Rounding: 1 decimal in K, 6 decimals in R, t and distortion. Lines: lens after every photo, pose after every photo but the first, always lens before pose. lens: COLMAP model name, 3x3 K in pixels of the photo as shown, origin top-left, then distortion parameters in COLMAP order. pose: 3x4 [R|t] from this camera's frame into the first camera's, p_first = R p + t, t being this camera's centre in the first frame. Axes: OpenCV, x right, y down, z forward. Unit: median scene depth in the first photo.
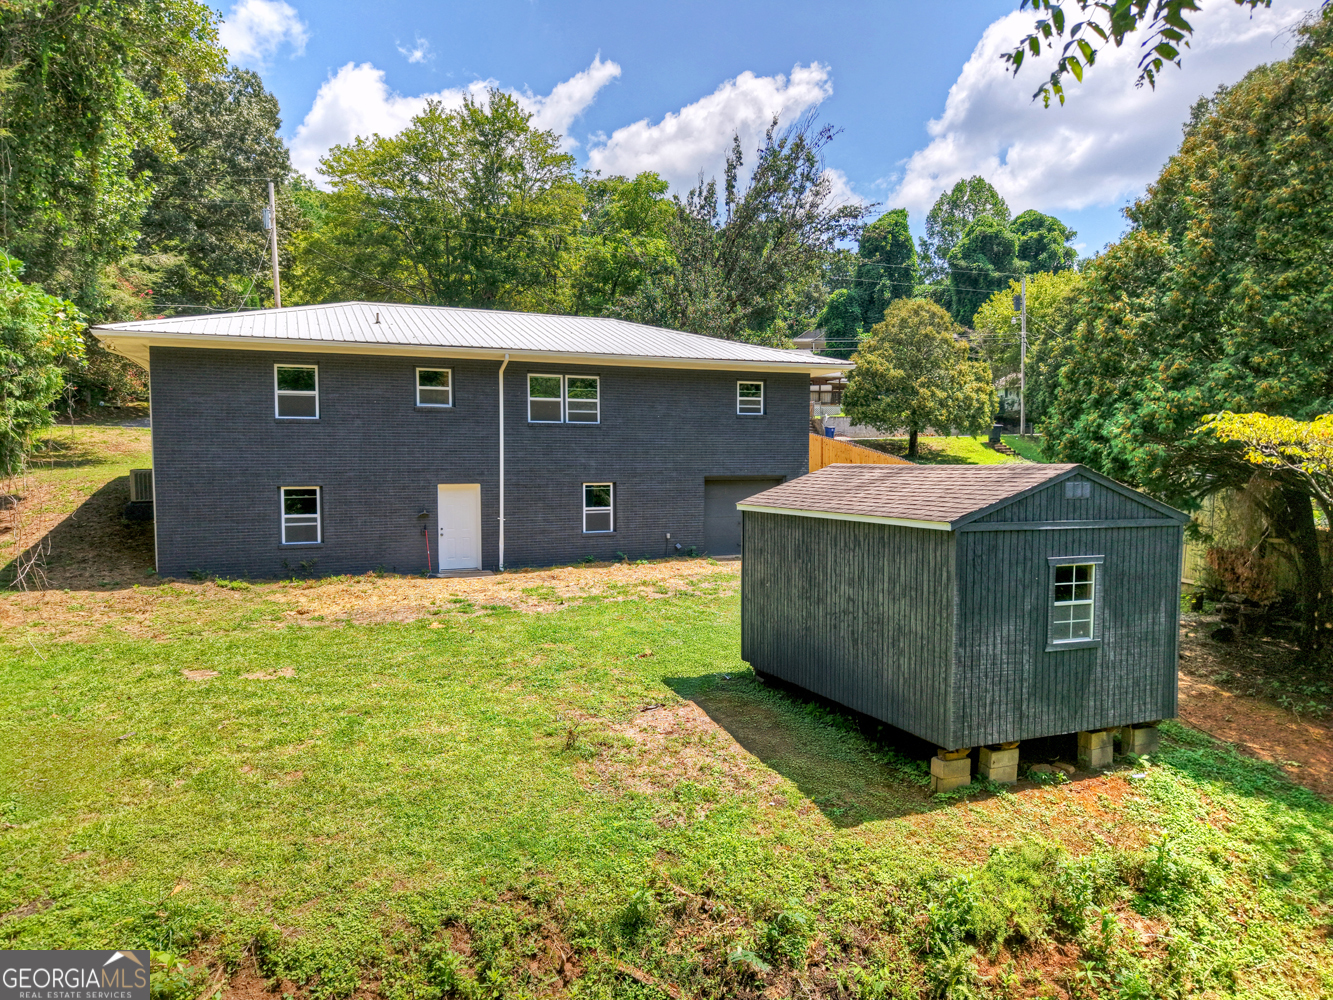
lens RADIAL K [[923.2, 0, 666.5], [0, 923.2, 500.0], [0, 0, 1]] dist [0.043079, -0.061185]
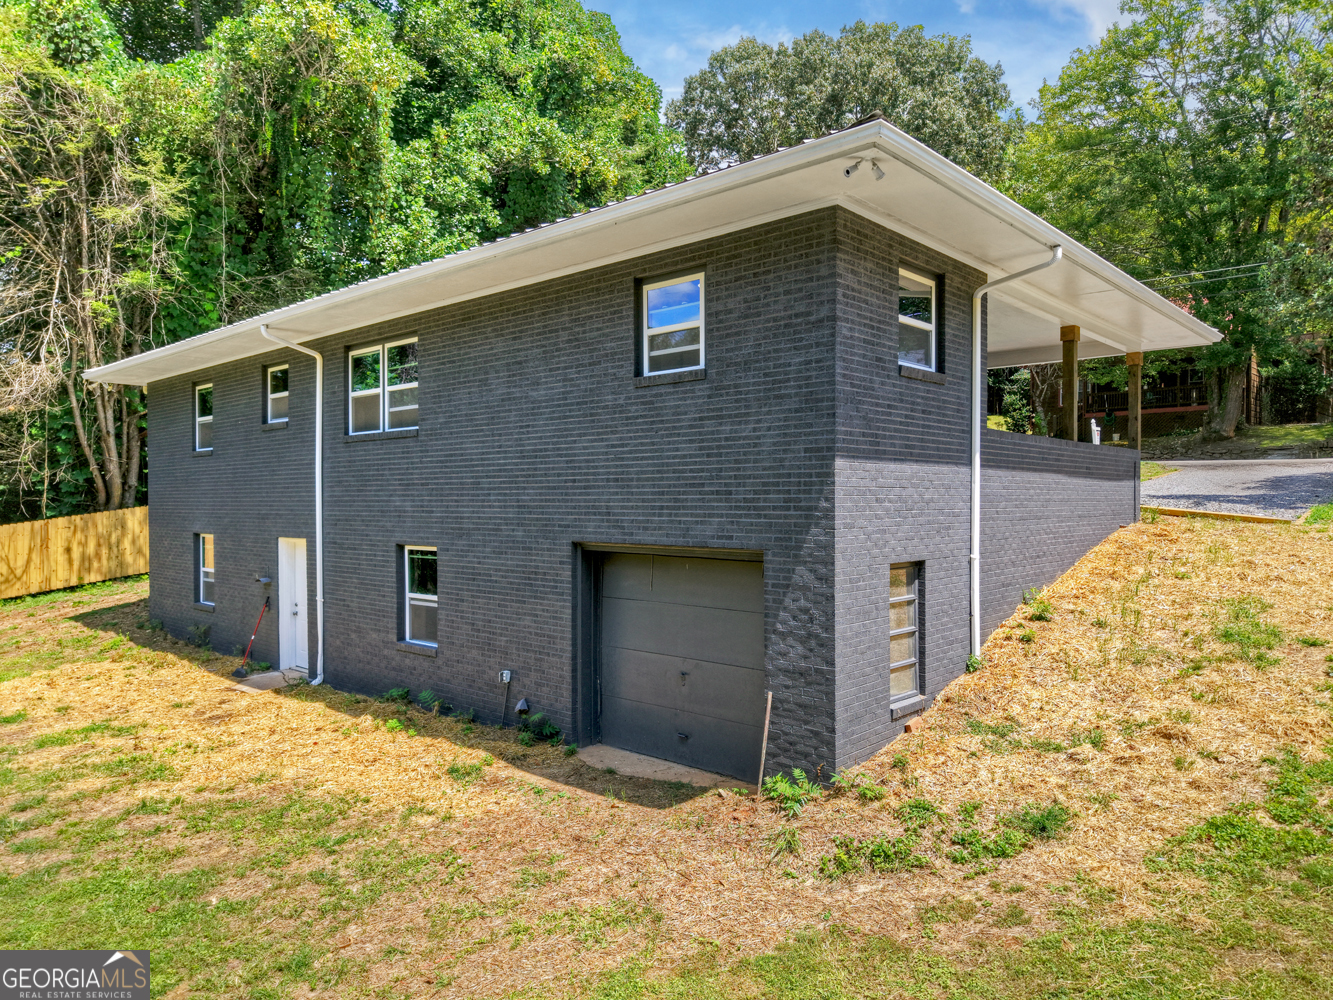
lens RADIAL K [[923.2, 0, 666.5], [0, 923.2, 500.0], [0, 0, 1]] dist [0.043079, -0.061185]
pose [[0.406673, -0.001104, -0.913573, 0.424045], [-0.043696, 0.998831, -0.020658, -0.037474], [0.912528, 0.048320, 0.406149, 0.874436]]
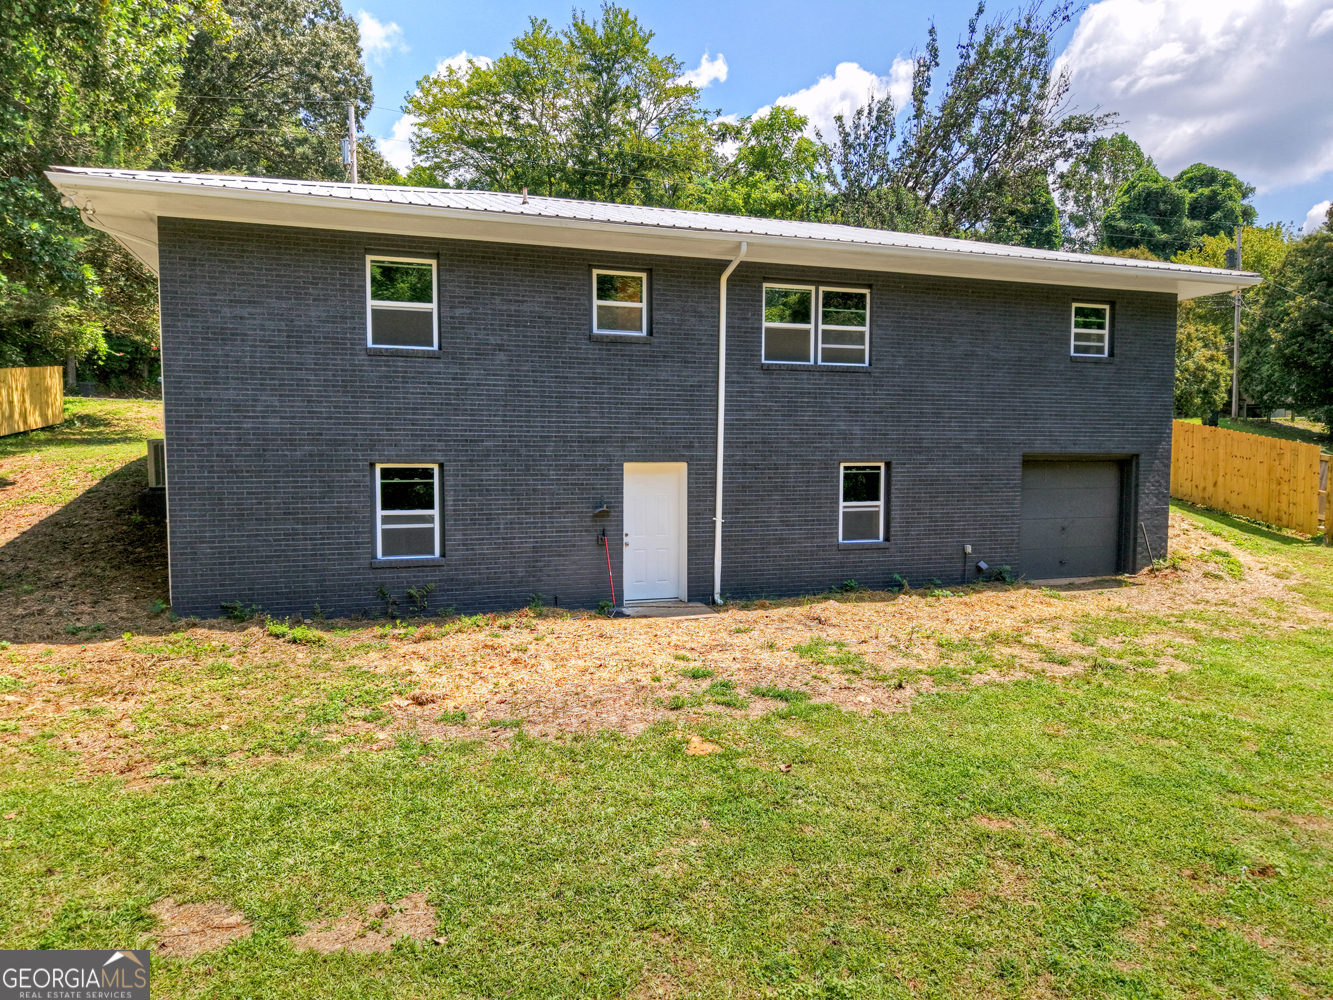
lens RADIAL K [[923.2, 0, 666.5], [0, 923.2, 500.0], [0, 0, 1]] dist [0.043079, -0.061185]
pose [[0.997621, 0.007019, -0.068584, -0.157819], [-0.006661, 0.999963, 0.005438, 0.004055], [0.068619, -0.004968, 0.997631, 0.351630]]
